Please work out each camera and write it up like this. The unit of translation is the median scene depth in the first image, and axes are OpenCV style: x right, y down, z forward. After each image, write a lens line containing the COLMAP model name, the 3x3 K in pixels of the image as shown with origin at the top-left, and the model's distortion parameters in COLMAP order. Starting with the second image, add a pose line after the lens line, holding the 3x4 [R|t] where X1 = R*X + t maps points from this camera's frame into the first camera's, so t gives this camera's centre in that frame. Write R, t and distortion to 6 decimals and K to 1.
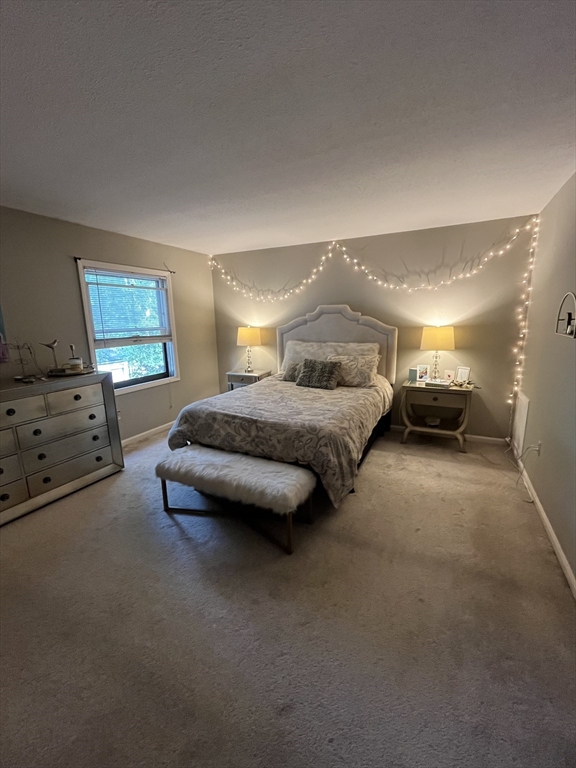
lens RADIAL K [[321.7, 0, 287.3], [0, 321.7, 381.7], [0, 0, 1]] dist [-0.003675, 0.000047]
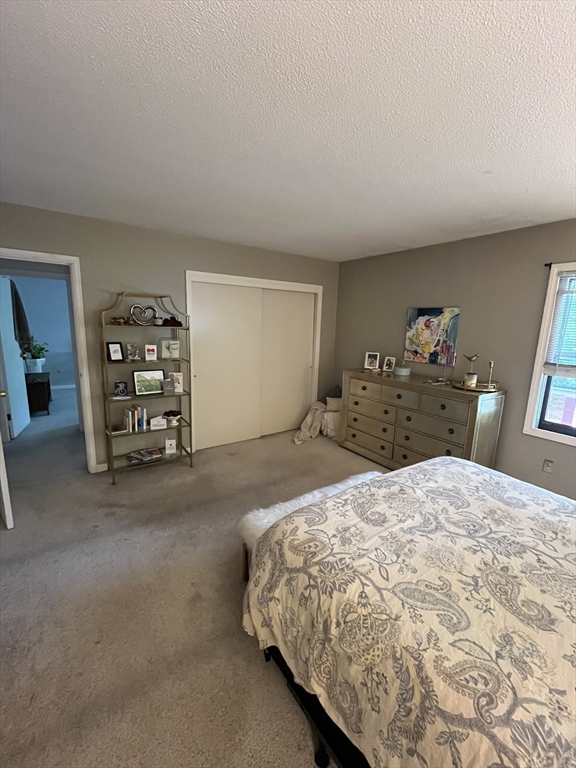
lens RADIAL K [[321.7, 0, 284.8], [0, 321.7, 386.2], [0, 0, 1]] dist [-0.003675, 0.000047]
pose [[-0.483278, 0.174077, -0.857986, 0.408535], [-0.190481, 0.935646, 0.297126, -0.189071], [0.854493, 0.307025, -0.419019, 0.804067]]
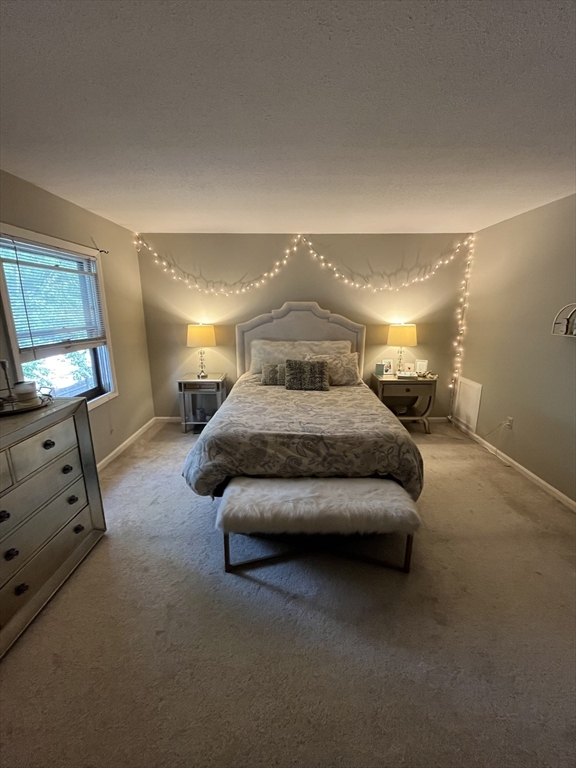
lens RADIAL K [[321.7, 0, 285.2], [0, 321.7, 381.9], [0, 0, 1]] dist [-0.003675, 0.000047]
pose [[0.895304, -0.084691, 0.437332, -0.413724], [0.072401, 0.996372, 0.044731, -0.056134], [-0.439533, -0.008384, 0.898187, 0.189248]]
